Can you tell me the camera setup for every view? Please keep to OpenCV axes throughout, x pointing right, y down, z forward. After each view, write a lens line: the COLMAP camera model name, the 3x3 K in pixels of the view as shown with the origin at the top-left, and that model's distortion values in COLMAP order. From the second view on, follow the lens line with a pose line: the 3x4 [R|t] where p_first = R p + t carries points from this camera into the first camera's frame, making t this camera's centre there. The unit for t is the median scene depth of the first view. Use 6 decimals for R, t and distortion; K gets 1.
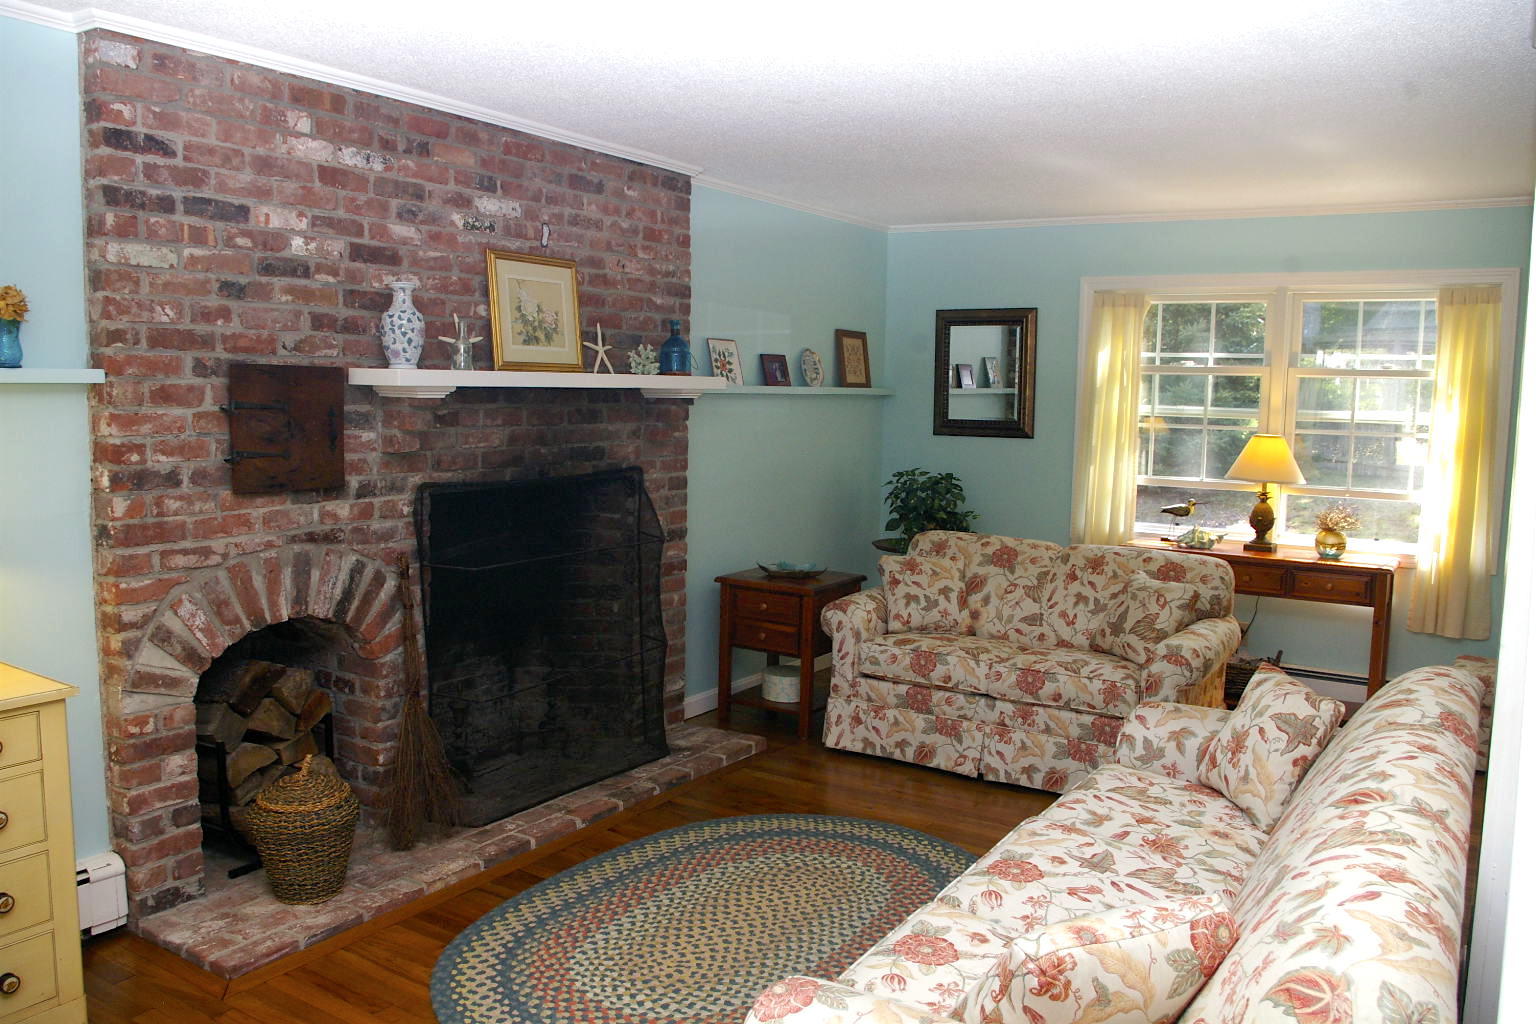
lens RADIAL K [[1199.8, 0, 768.2], [0, 1199.8, 511.7], [0, 0, 1]] dist [-0.093850, 0.045051]
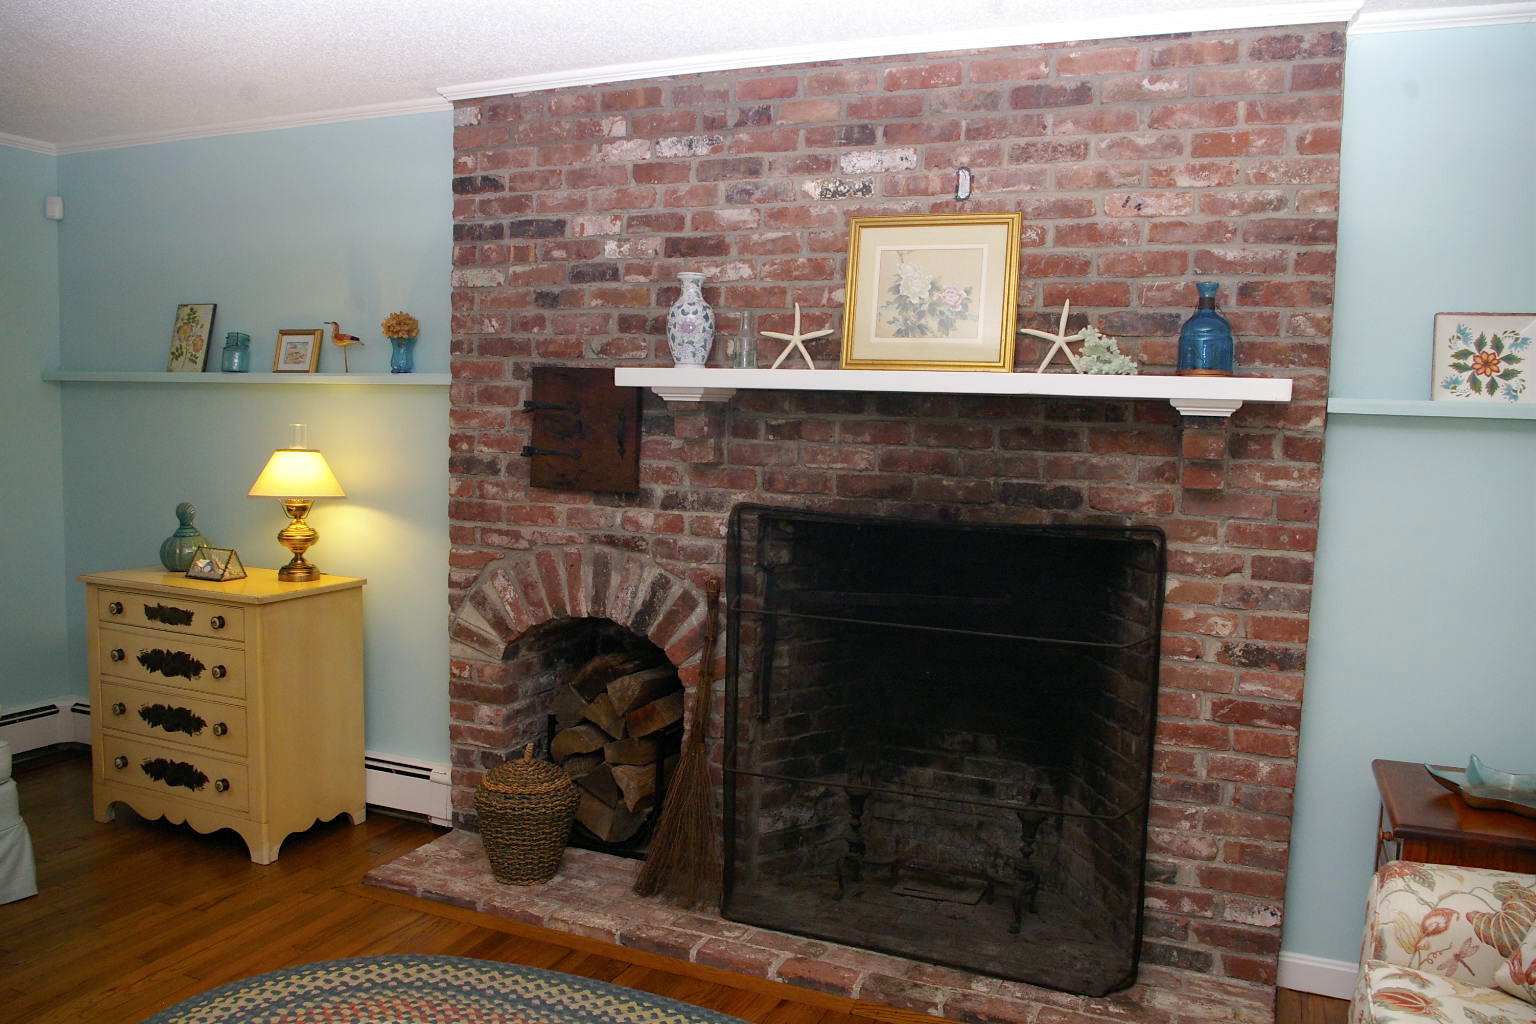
lens RADIAL K [[1199.8, 0, 764.2], [0, 1199.8, 521.2], [0, 0, 1]] dist [-0.093850, 0.045051]
pose [[0.162060, 0.073410, -0.984046, 0.601714], [-0.128580, 0.990298, 0.052700, -0.061744], [0.978368, 0.117988, 0.169927, 0.917225]]
